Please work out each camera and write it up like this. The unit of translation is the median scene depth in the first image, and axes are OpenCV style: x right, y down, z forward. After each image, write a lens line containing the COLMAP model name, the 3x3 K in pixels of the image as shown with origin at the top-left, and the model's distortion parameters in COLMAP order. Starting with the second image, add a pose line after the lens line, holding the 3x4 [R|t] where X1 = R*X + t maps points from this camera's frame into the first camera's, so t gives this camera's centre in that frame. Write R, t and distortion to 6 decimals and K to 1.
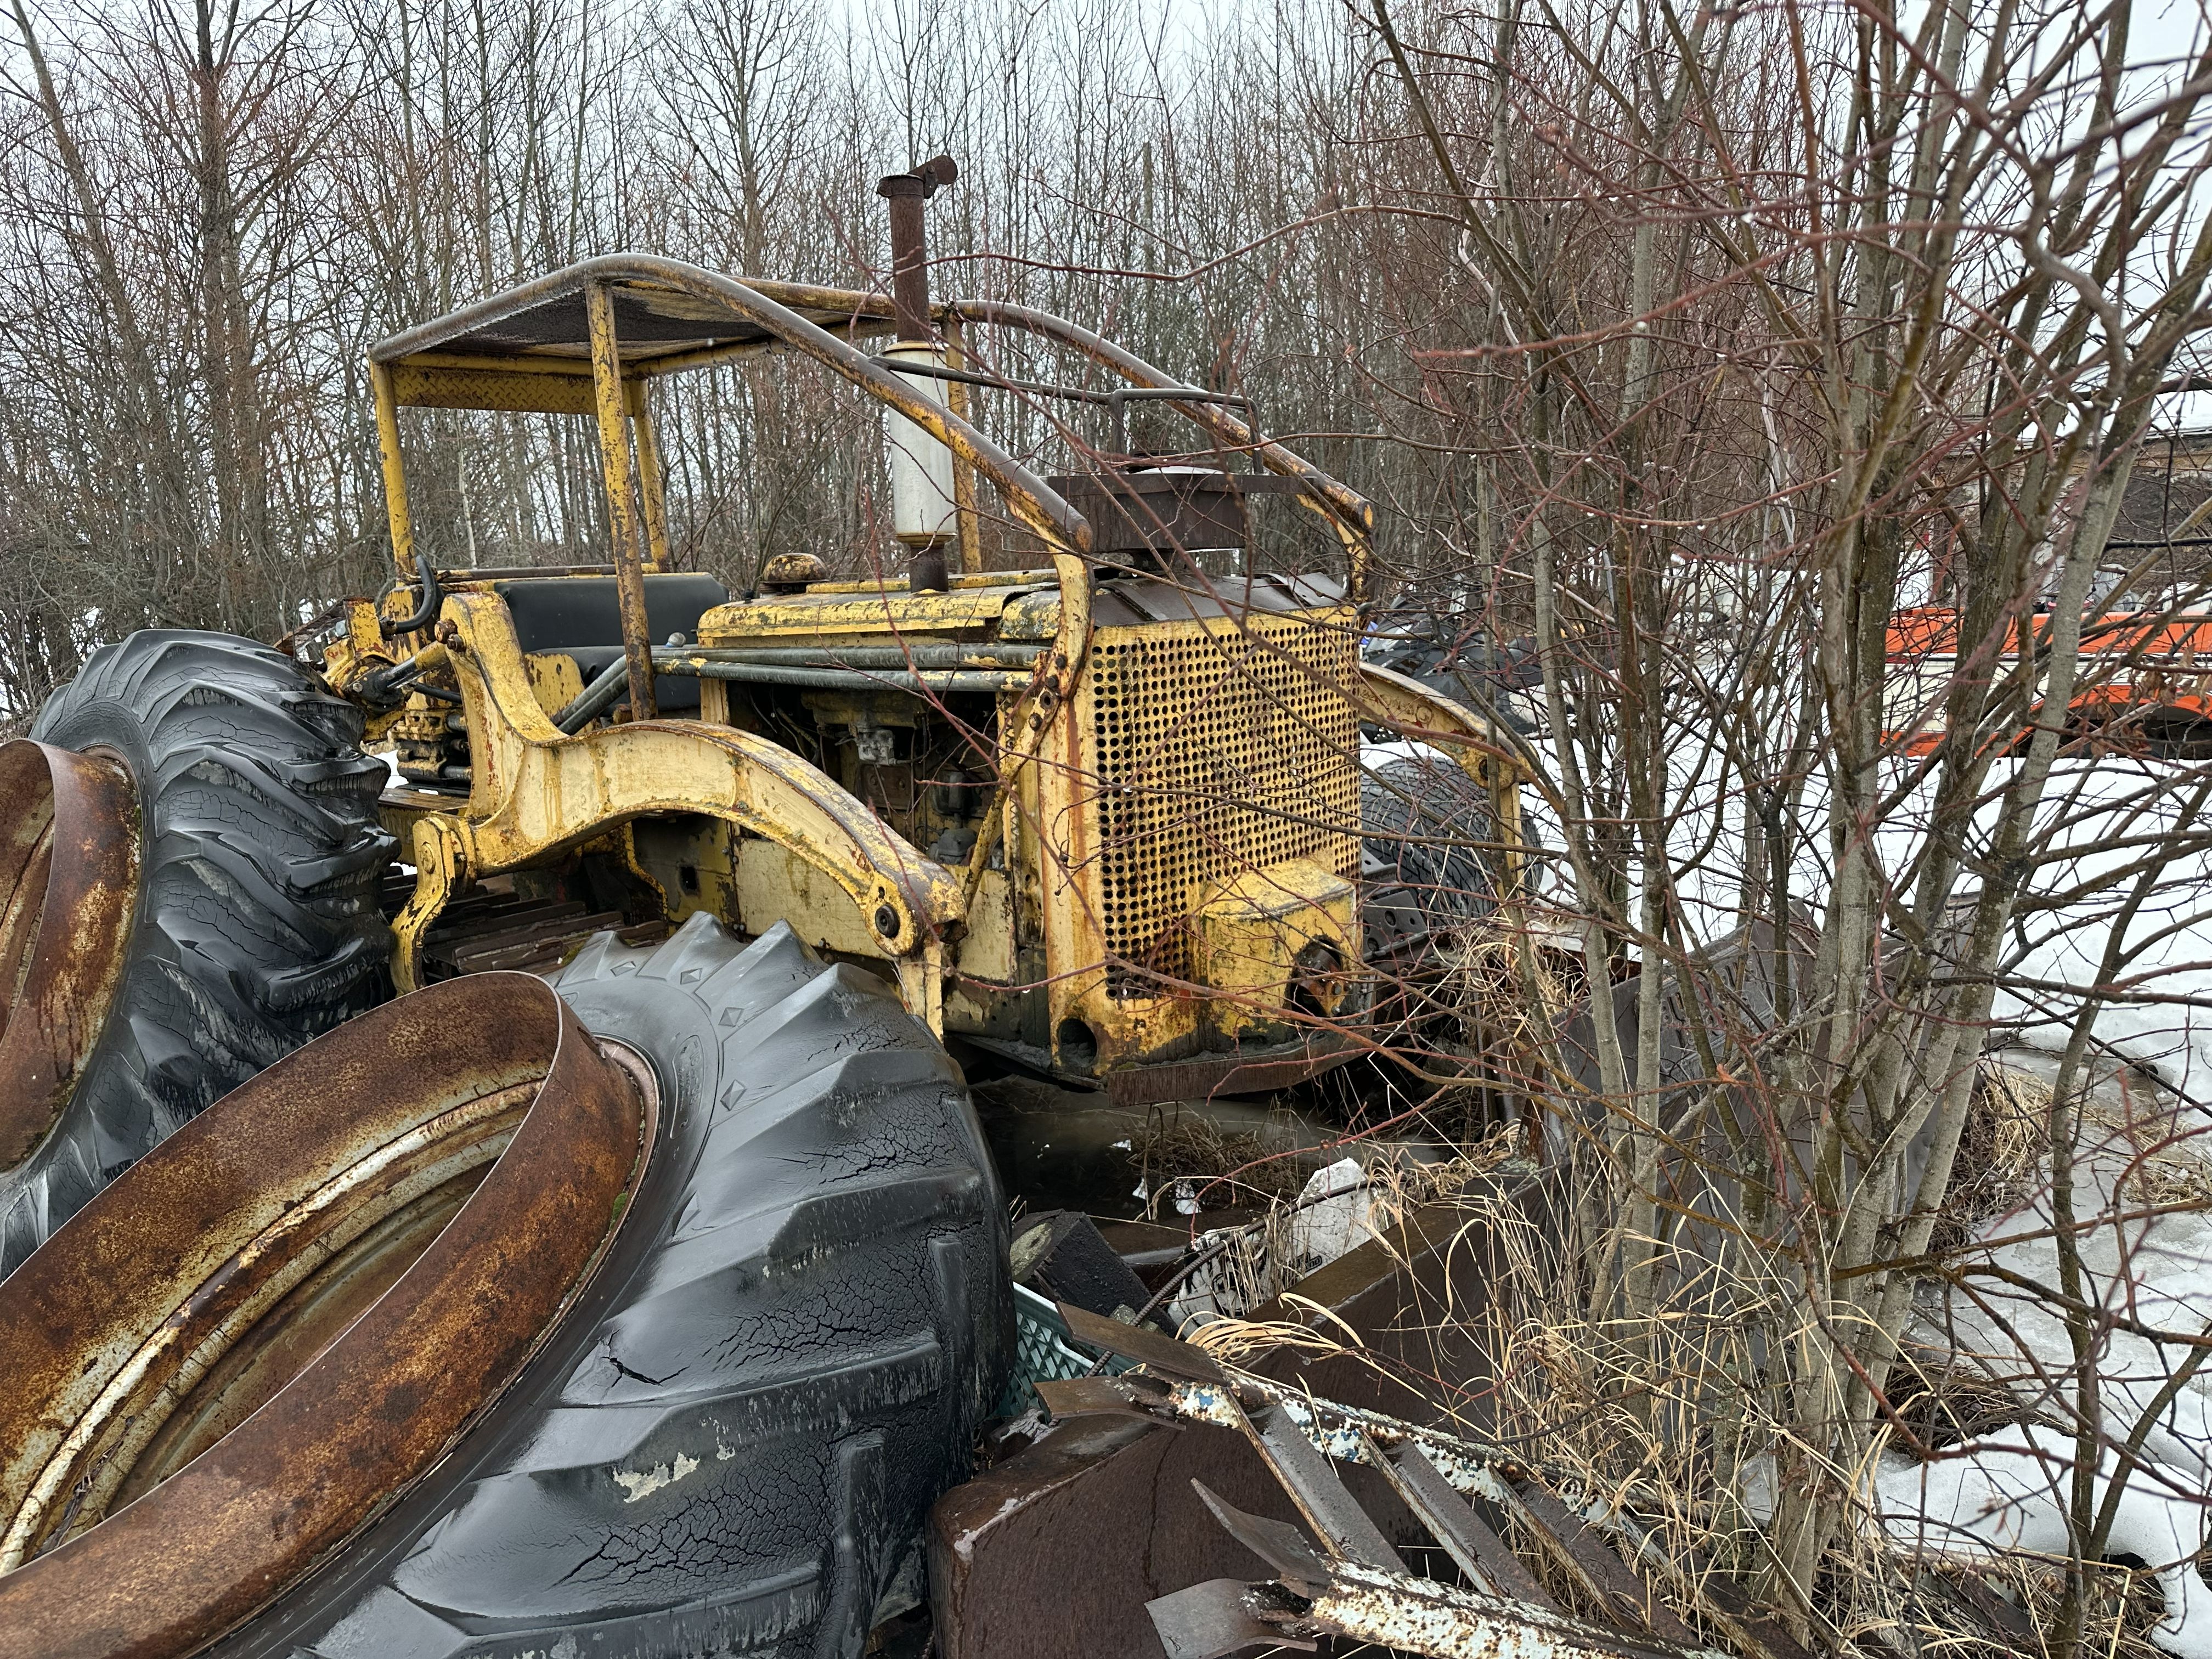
lens RADIAL K [[1565.6, 0, 1103.9], [0, 1565.6, 830.1], [0, 0, 1]] dist [-0.001782, -0.000718]
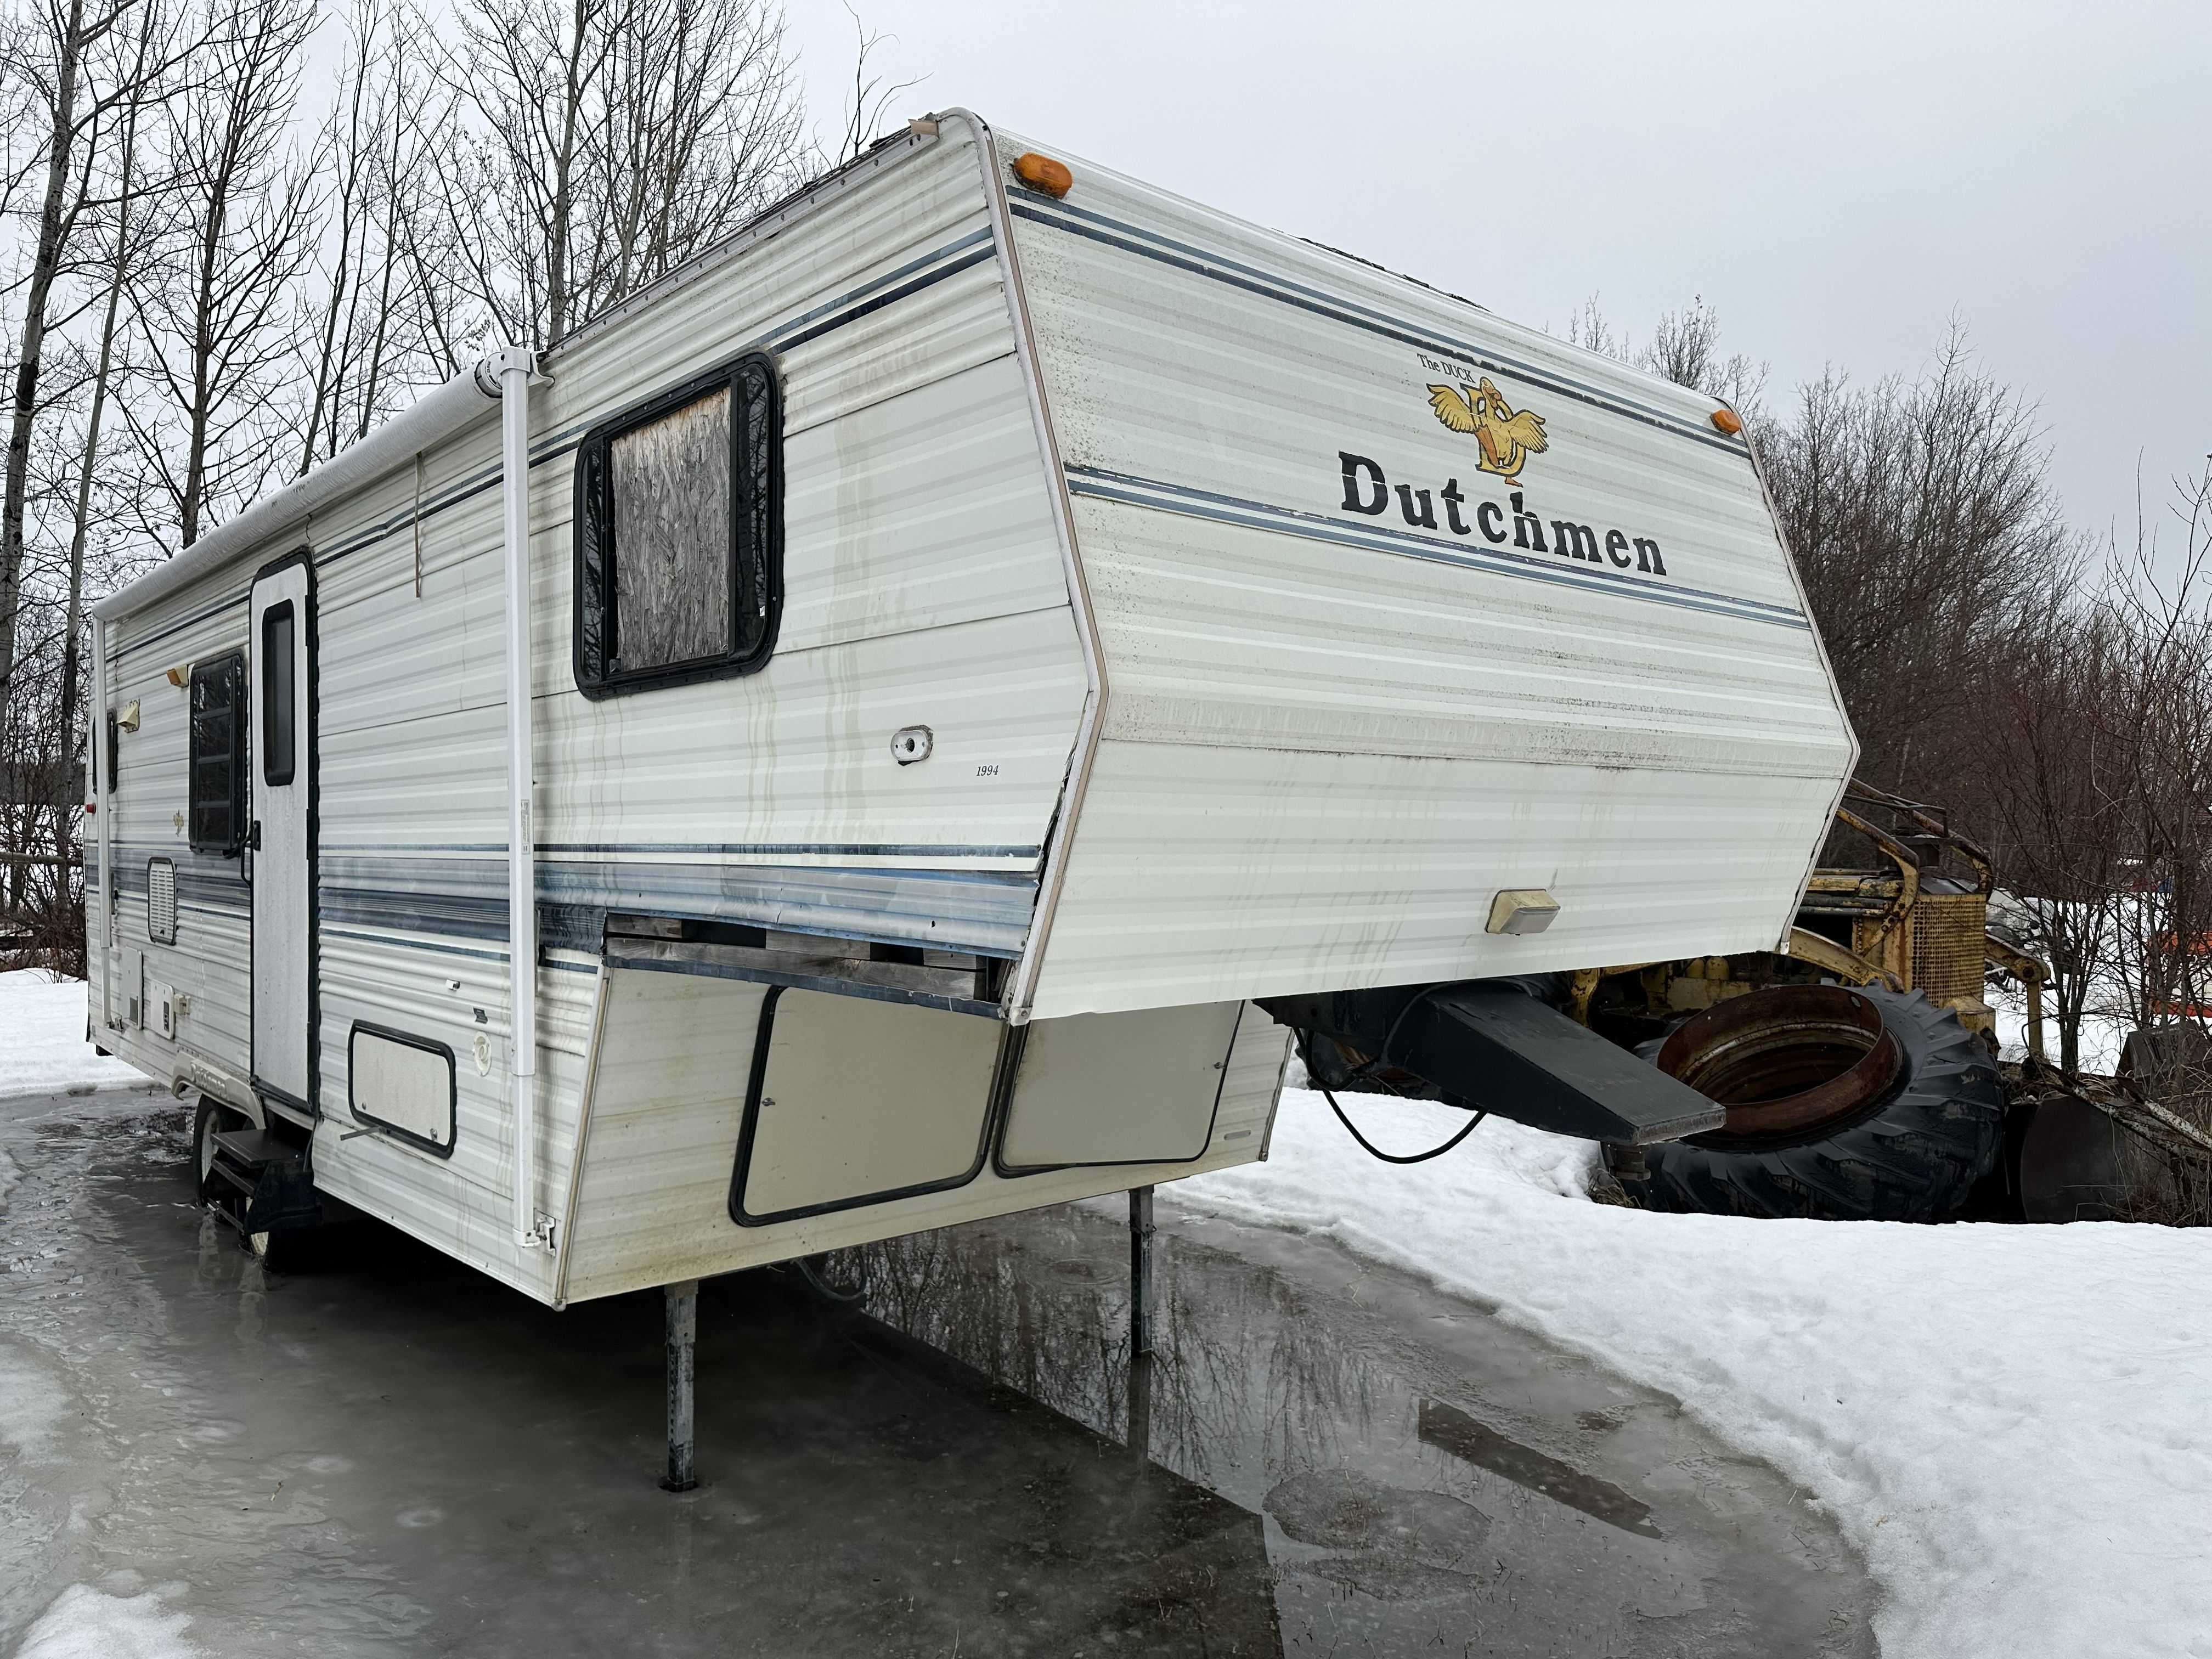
lens RADIAL K [[1565.6, 0, 1107.9], [0, 1565.6, 832.4], [0, 0, 1]] dist [-0.001782, -0.000718]
pose [[0.992575, 0.071945, -0.098077, -1.094910], [-0.087714, 0.981987, -0.167354, 0.326409], [0.084270, 0.174714, 0.981006, -1.712808]]
